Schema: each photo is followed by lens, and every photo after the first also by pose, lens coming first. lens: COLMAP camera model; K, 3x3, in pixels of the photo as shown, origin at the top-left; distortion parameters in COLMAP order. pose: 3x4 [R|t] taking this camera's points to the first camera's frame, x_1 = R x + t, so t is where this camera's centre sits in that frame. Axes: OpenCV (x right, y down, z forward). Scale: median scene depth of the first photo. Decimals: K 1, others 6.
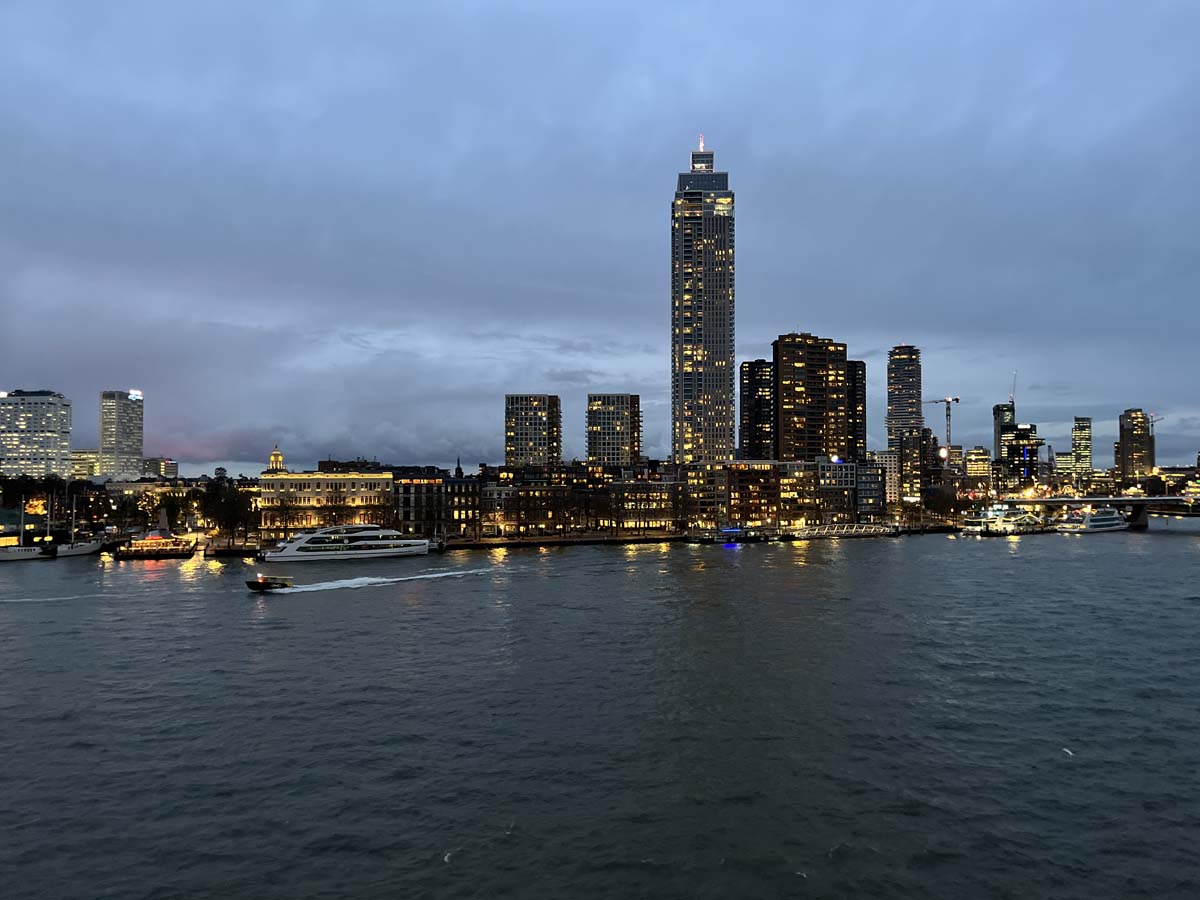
lens RADIAL K [[891.3, 0, 600.0], [0, 891.3, 450.0], [0, 0, 1]] dist [0.003446, 0.000714]
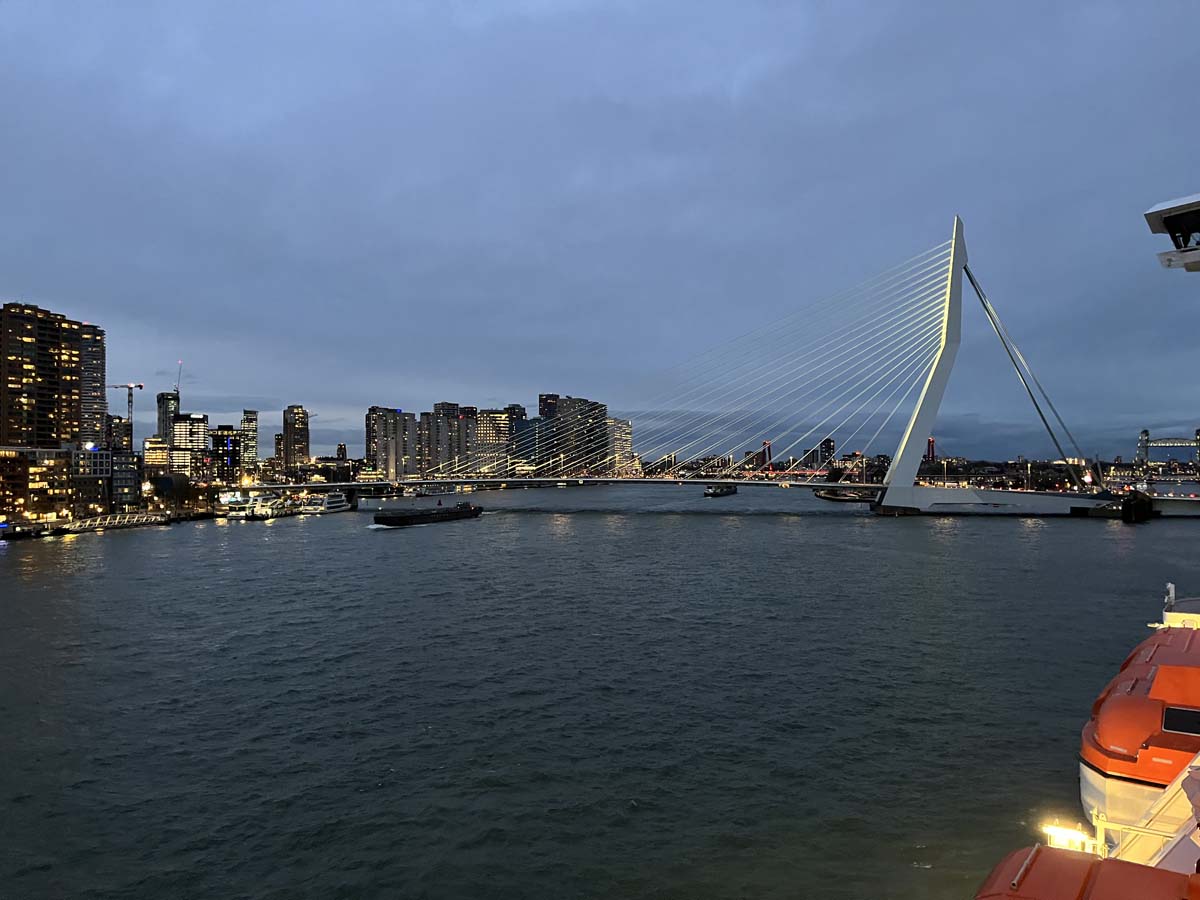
lens RADIAL K [[891.3, 0, 600.0], [0, 891.3, 450.0], [0, 0, 1]] dist [0.003446, 0.000714]
pose [[0.621781, 0.015438, 0.783039, -0.118668], [-0.025589, 0.999672, 0.000610, -0.000371], [-0.782773, -0.020416, 0.621973, -0.005850]]
